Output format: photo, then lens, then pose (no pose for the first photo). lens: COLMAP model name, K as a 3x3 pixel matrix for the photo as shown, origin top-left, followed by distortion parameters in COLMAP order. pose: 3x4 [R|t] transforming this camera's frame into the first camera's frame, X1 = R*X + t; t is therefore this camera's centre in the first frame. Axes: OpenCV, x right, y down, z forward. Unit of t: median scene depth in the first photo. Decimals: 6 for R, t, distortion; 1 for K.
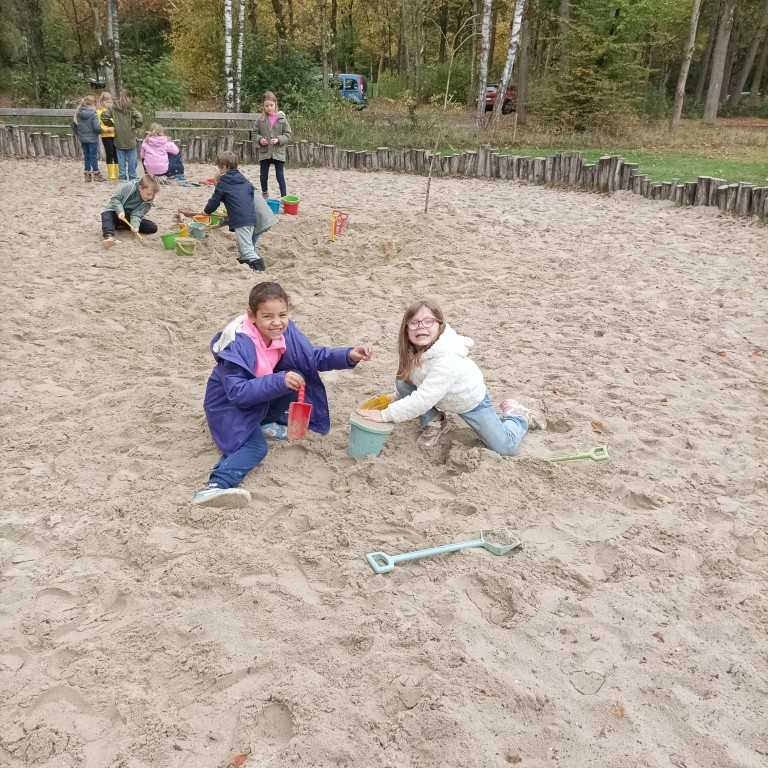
lens RADIAL K [[759.1, 0, 384.0], [0, 759.1, 384.0], [0, 0, 1]] dist [0.032765, -0.023232]
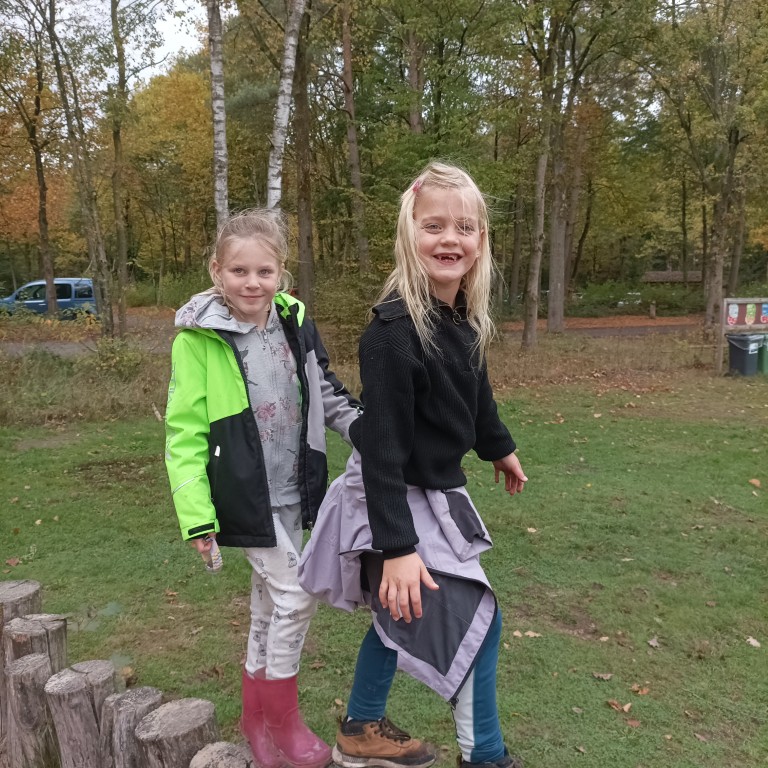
lens RADIAL K [[759.1, 0, 384.0], [0, 759.1, 384.0], [0, 0, 1]] dist [0.032765, -0.023232]
pose [[0.971381, -0.052989, 0.231542, 0.107841], [0.107773, 0.967005, -0.230837, -0.183056], [-0.211670, 0.249185, 0.945041, 0.458771]]
